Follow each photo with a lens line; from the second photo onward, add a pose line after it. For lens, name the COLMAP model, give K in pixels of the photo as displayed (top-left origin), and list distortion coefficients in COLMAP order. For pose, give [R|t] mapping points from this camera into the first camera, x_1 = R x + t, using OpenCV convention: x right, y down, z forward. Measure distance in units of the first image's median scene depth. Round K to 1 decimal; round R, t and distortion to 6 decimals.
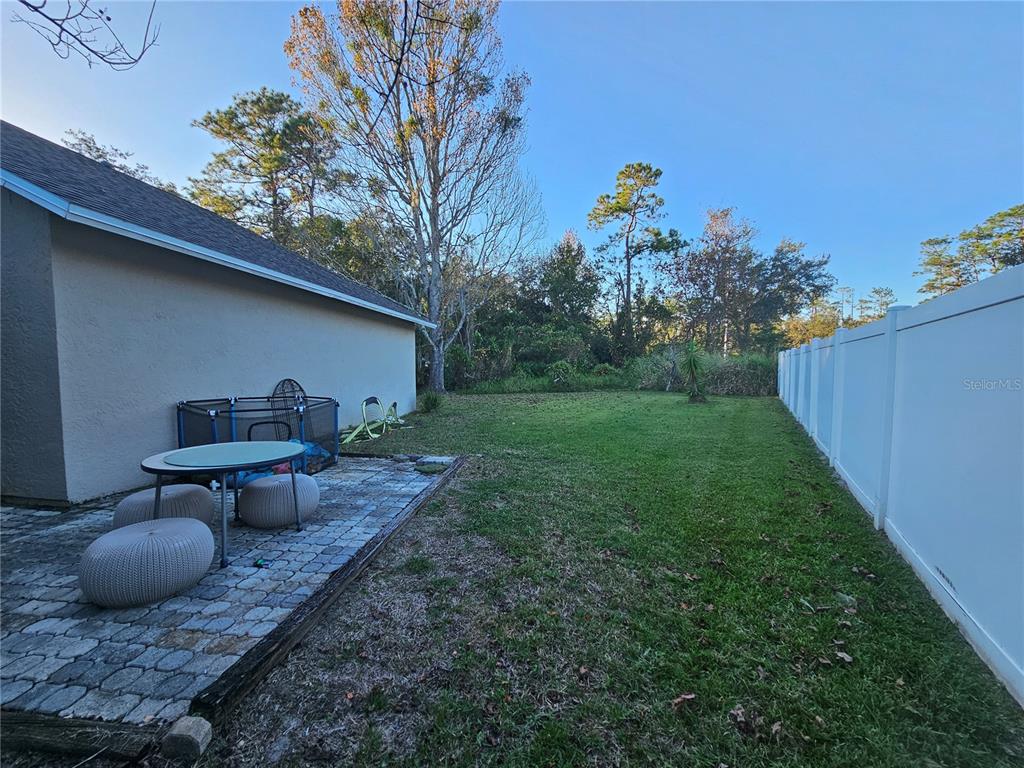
lens RADIAL K [[414.7, 0, 512.4], [0, 414.7, 384.4], [0, 0, 1]] dist [-0.003580, -0.000417]
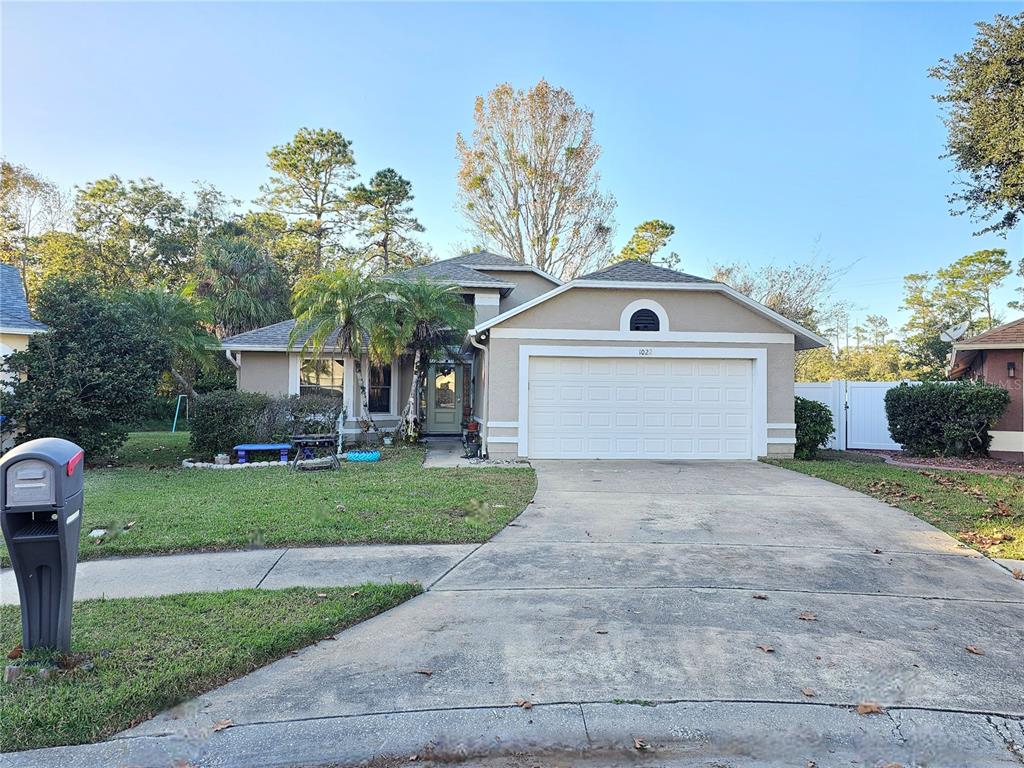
lens RADIAL K [[686.3, 0, 516.2], [0, 686.3, 386.0], [0, 0, 1]] dist [0.028622, -0.011197]
pose [[0.975670, 0.019252, 0.218399, -0.532749], [-0.004642, 0.997728, -0.067211, 0.045176], [-0.219197, 0.064562, 0.973542, -0.802378]]
